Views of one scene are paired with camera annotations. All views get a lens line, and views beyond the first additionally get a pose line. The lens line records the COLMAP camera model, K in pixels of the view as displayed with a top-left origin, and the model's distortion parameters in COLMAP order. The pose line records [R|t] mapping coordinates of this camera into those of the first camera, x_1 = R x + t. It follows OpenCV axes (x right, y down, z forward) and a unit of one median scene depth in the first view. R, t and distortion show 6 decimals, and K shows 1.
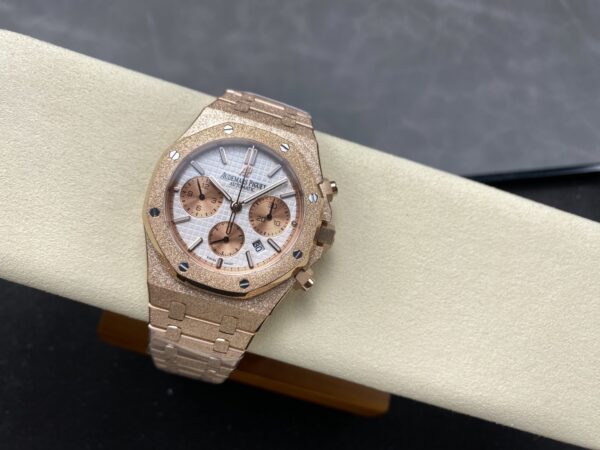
lens RADIAL K [[442.6, 0, 300.0], [0, 442.6, 225.0], [0, 0, 1]] dist [0.006535, -0.001219]
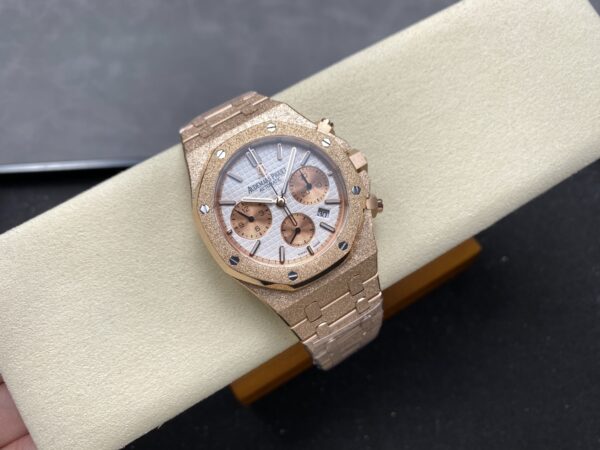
lens RADIAL K [[442.6, 0, 300.0], [0, 442.6, 225.0], [0, 0, 1]] dist [0.006535, -0.001219]
pose [[0.686413, -0.724480, 0.062979, -0.206536], [0.717459, 0.688798, 0.103969, -0.075023], [-0.118703, -0.026181, 0.992585, -0.023098]]
